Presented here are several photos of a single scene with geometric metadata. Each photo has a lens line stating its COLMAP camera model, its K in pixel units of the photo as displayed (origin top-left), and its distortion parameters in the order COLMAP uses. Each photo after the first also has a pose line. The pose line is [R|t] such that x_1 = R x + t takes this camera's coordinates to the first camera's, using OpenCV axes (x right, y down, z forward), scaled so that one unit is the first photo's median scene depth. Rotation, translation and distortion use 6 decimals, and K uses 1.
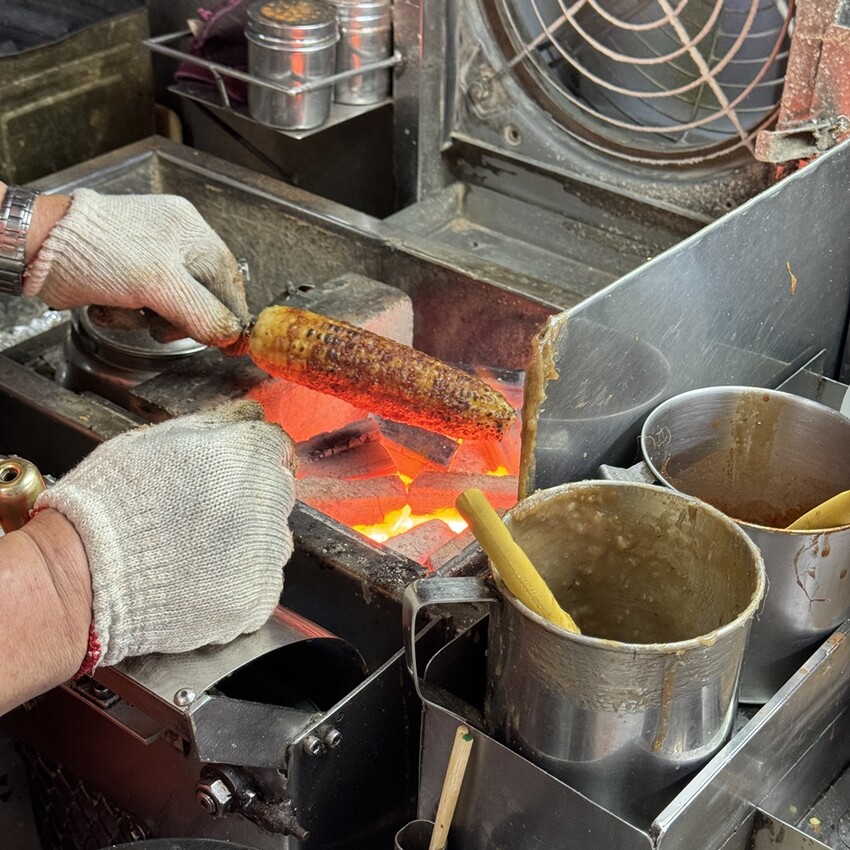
lens RADIAL K [[1660.1, 0, 425.0], [0, 1660.1, 425.0], [0, 0, 1]] dist [0.082846, -0.150188]
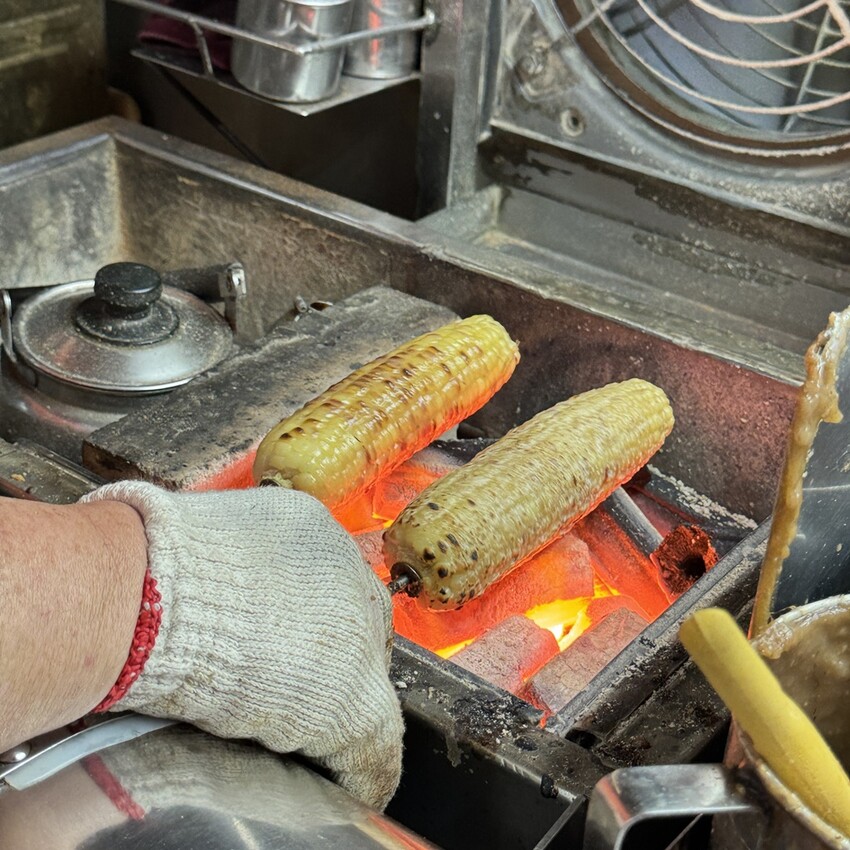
lens RADIAL K [[1660.1, 0, 425.0], [0, 1660.1, 425.0], [0, 0, 1]] dist [0.082846, -0.150188]
pose [[0.998752, 0.014369, 0.047841, -0.053151], [-0.012597, 0.999231, -0.037144, -0.001520], [-0.048338, 0.036495, 0.998164, 0.228509]]
